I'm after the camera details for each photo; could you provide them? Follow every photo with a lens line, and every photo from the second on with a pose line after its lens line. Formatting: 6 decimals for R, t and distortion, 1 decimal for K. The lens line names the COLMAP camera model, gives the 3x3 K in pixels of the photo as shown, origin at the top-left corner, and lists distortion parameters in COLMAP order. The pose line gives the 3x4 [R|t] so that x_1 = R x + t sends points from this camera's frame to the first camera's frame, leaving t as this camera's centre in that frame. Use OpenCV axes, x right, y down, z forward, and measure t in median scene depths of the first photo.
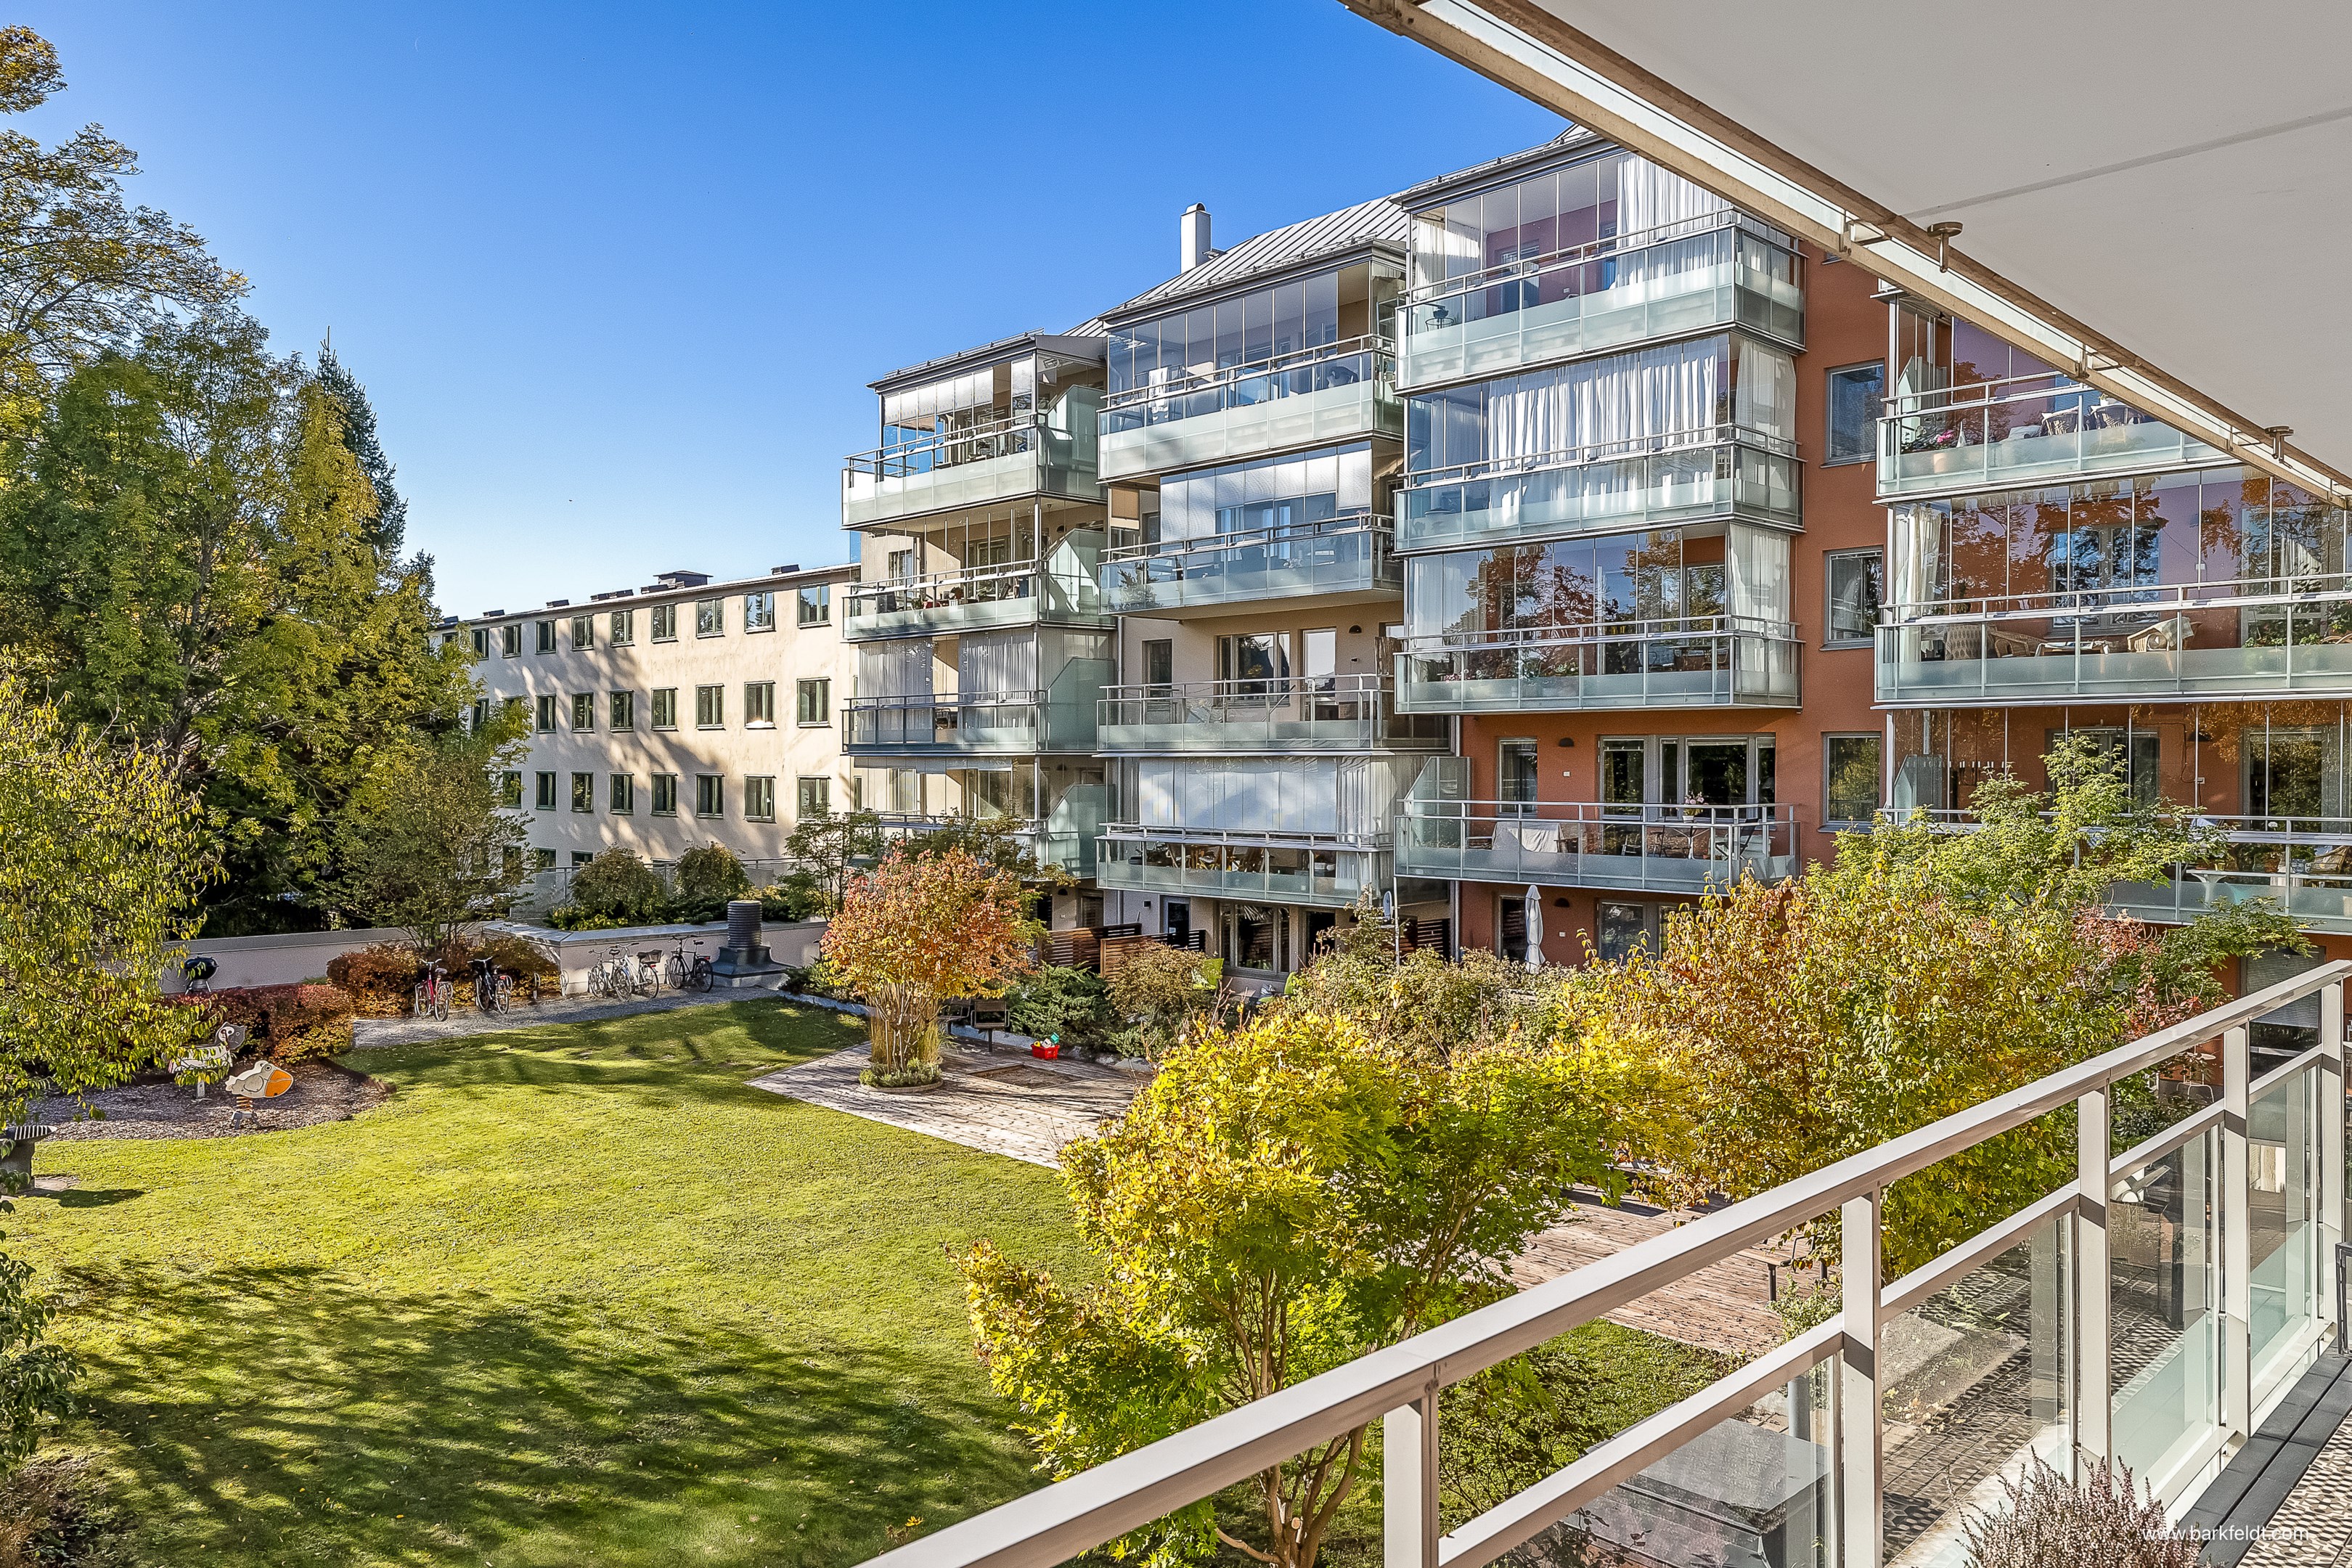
lens RADIAL K [[1640.8, 0, 1193.3], [0, 1640.8, 779.1], [0, 0, 1]] dist [0.004480, -0.011832]
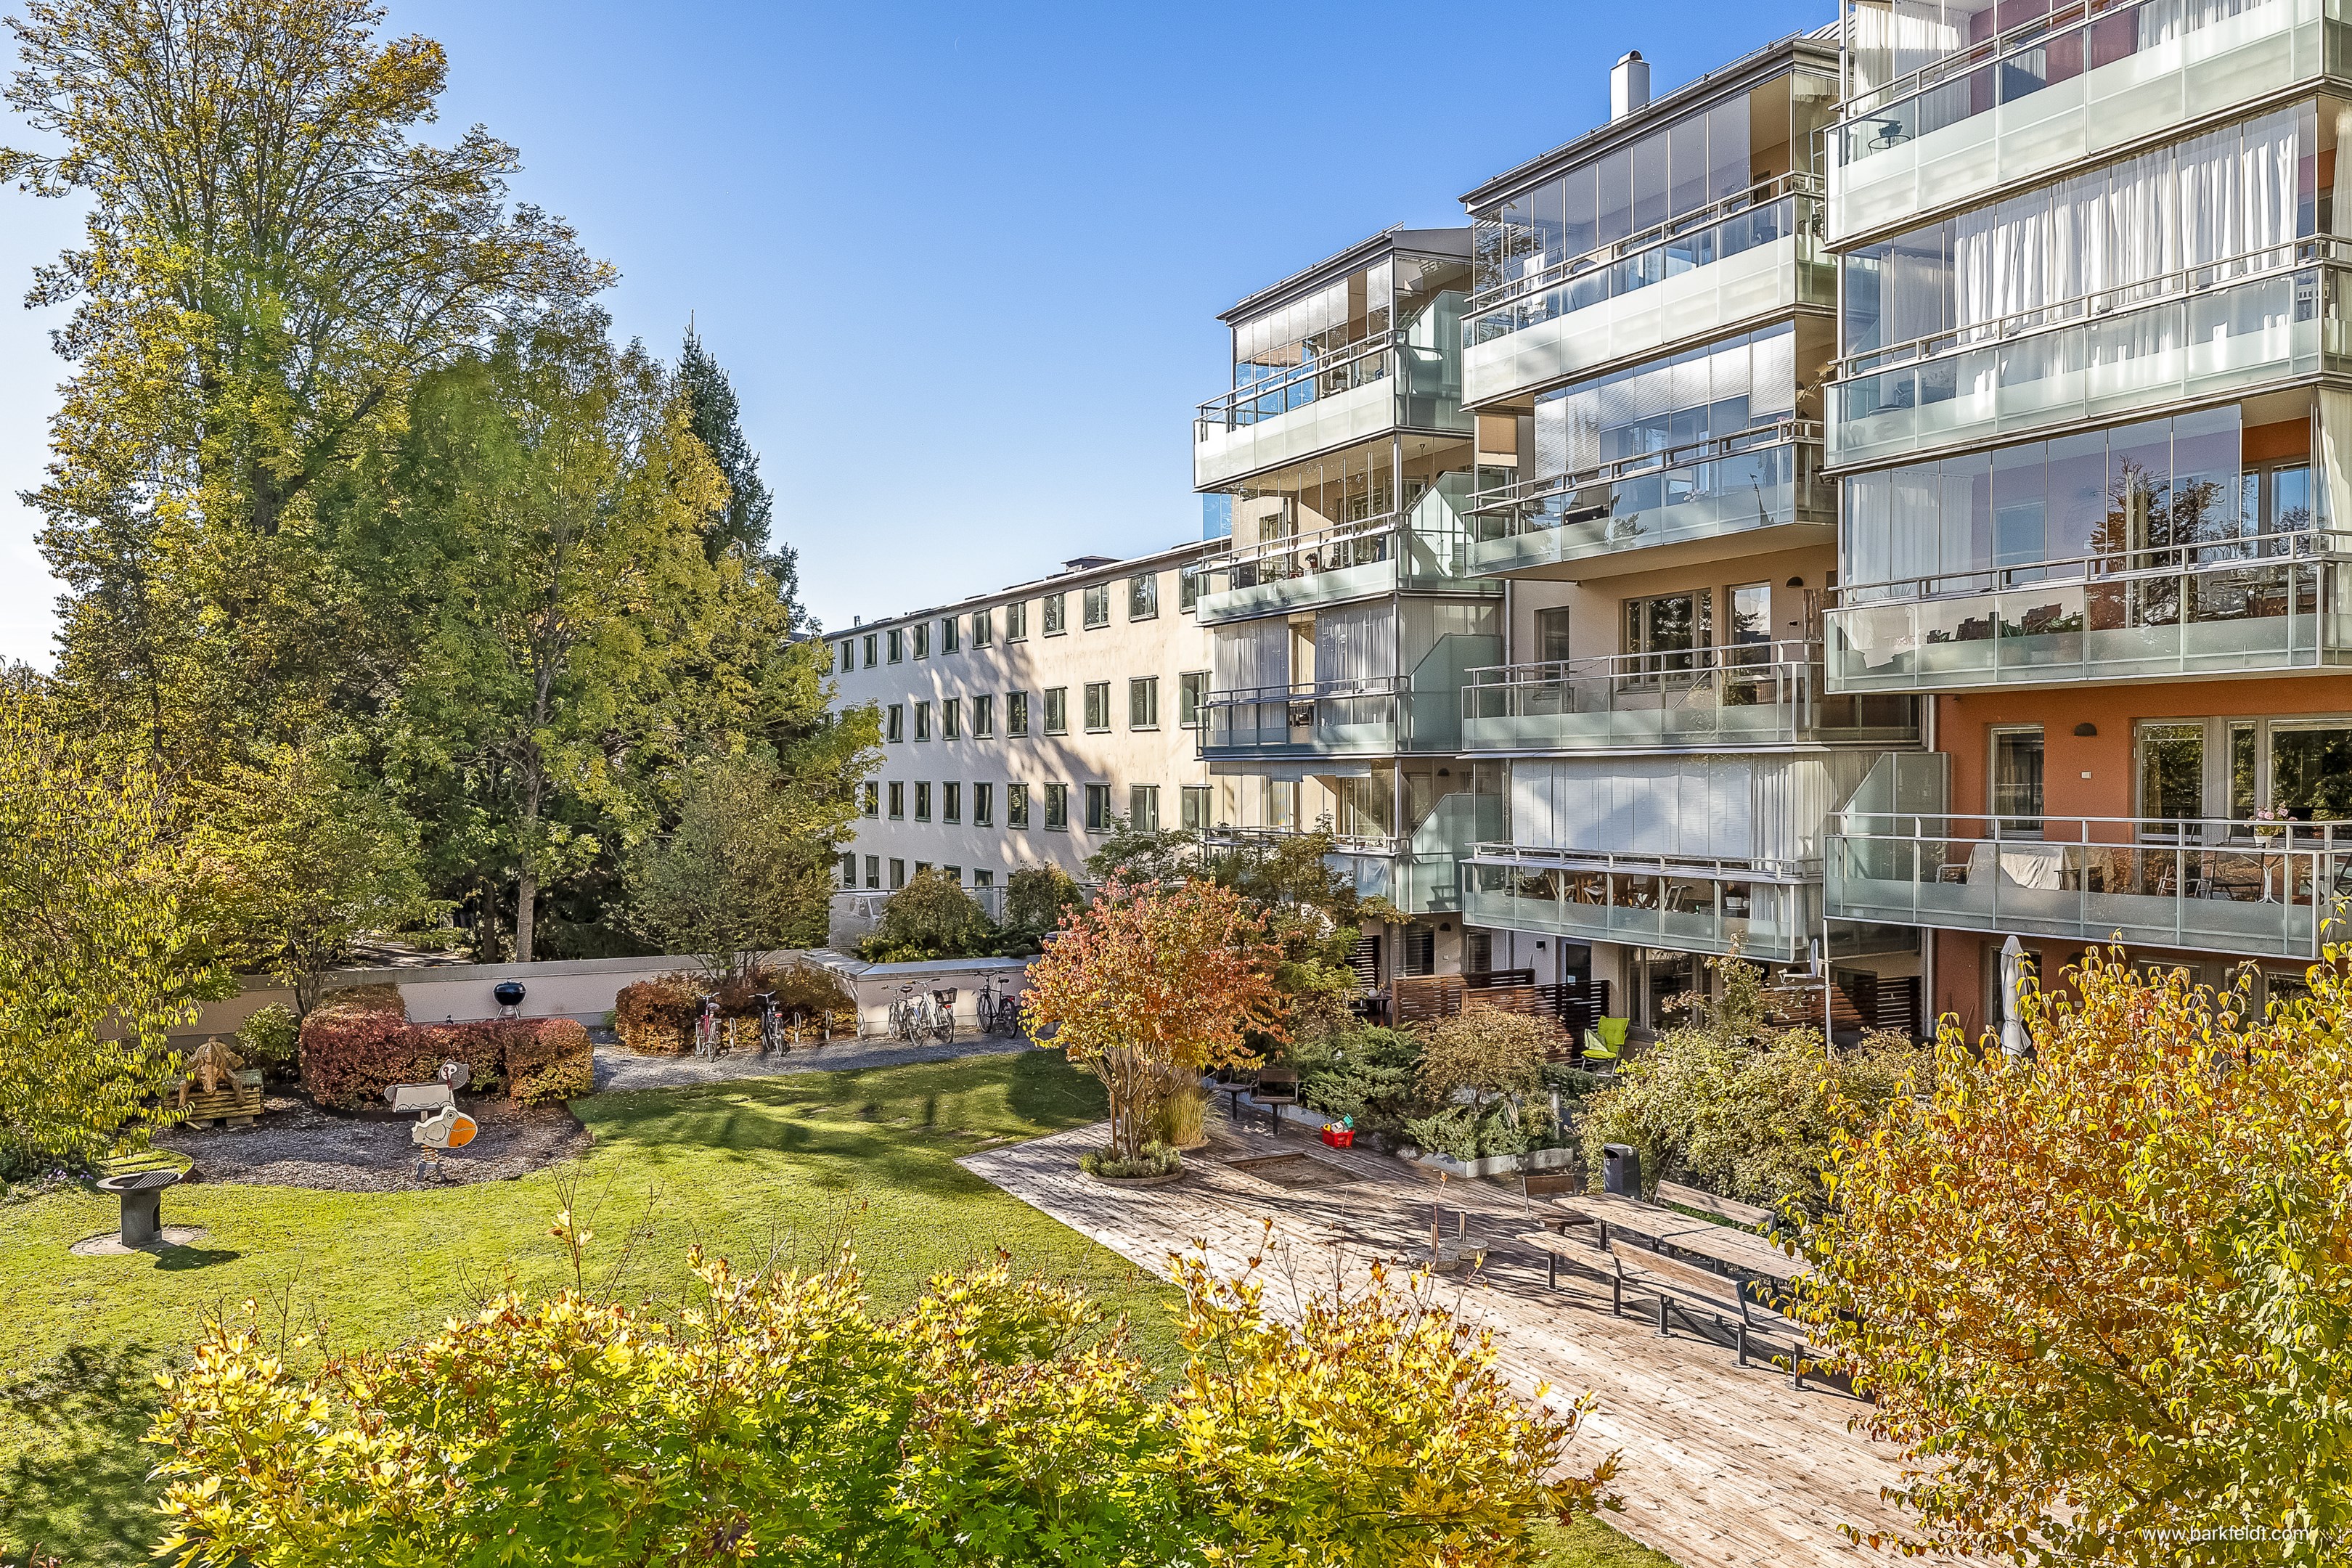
lens RADIAL K [[1837.8, 0, 1161.6], [0, 1837.8, 835.8], [0, 0, 1]] dist [-0.035595, 0.015653]
pose [[0.949448, 0.001326, -0.313923, 0.107238], [0.007051, 0.999649, 0.025546, 0.000001], [0.313847, -0.026468, 0.949105, 0.154789]]
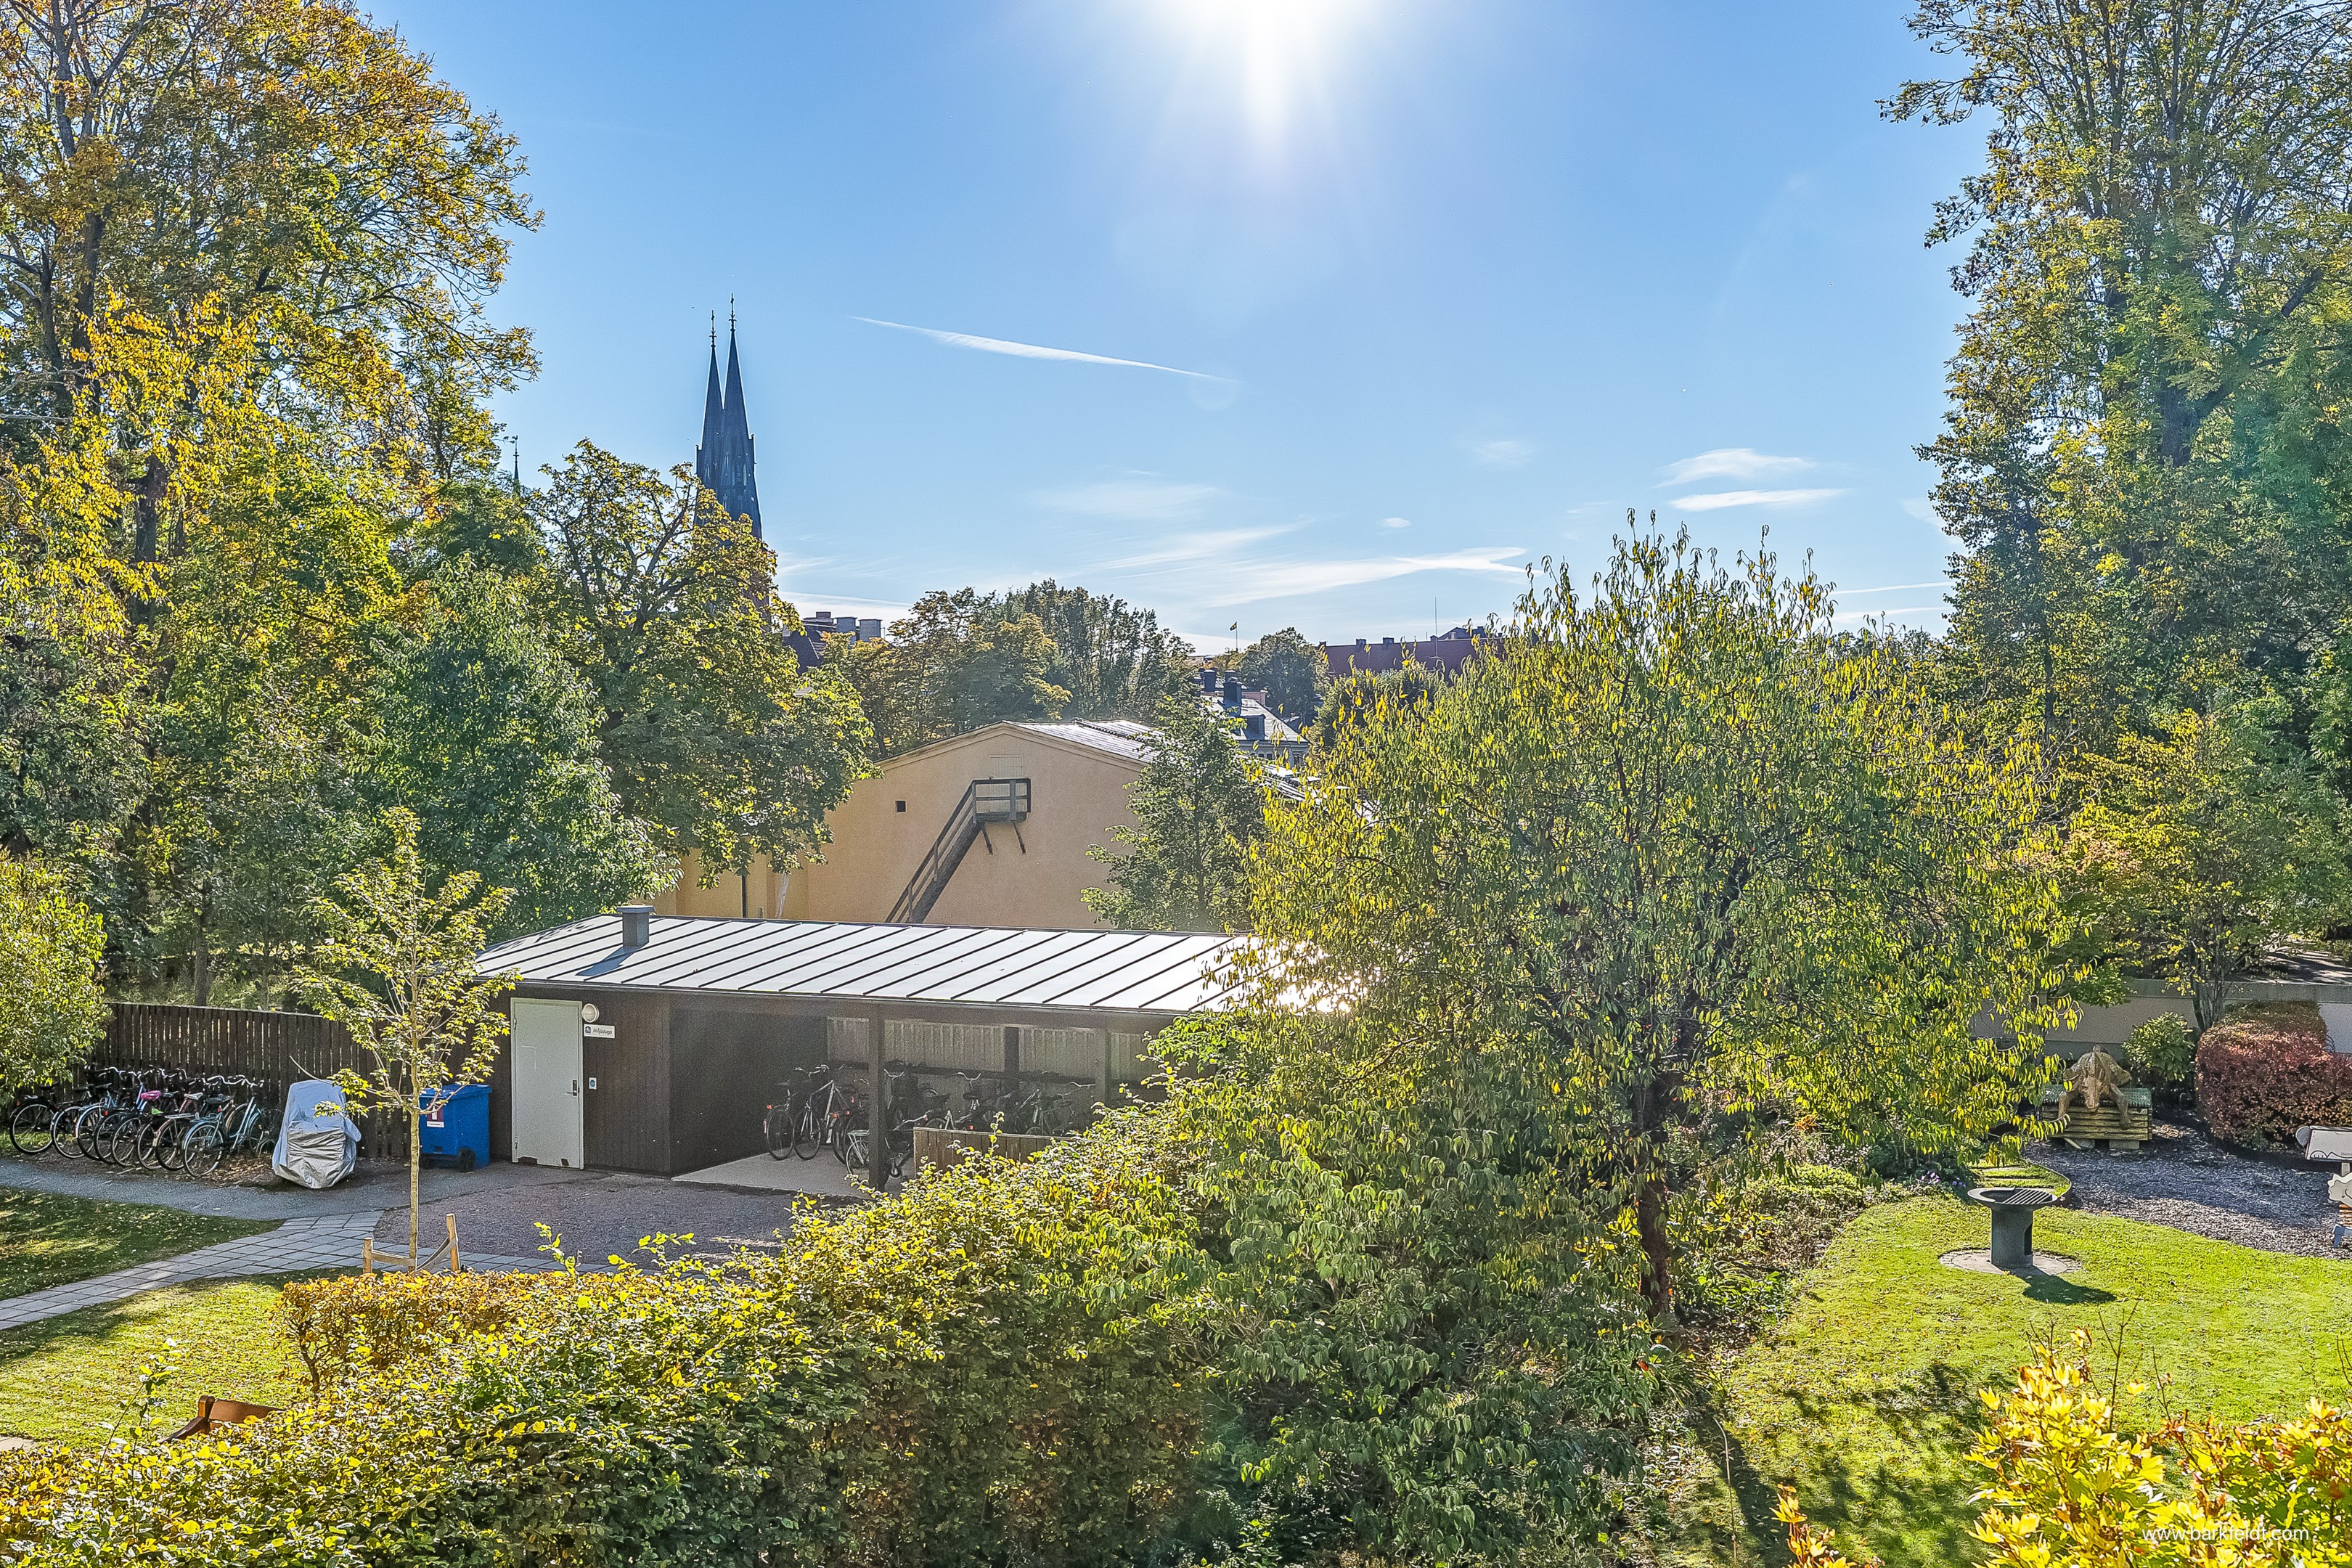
lens RADIAL K [[2203.0, 0, 1169.8], [0, 2203.0, 777.3], [0, 0, 1]] dist [-0.014793, 0.000000]
pose [[0.351153, -0.000711, -0.936318, 0.131510], [0.003952, 0.999992, 0.000722, 0.000668], [0.936310, -0.003954, 0.351153, 0.149478]]
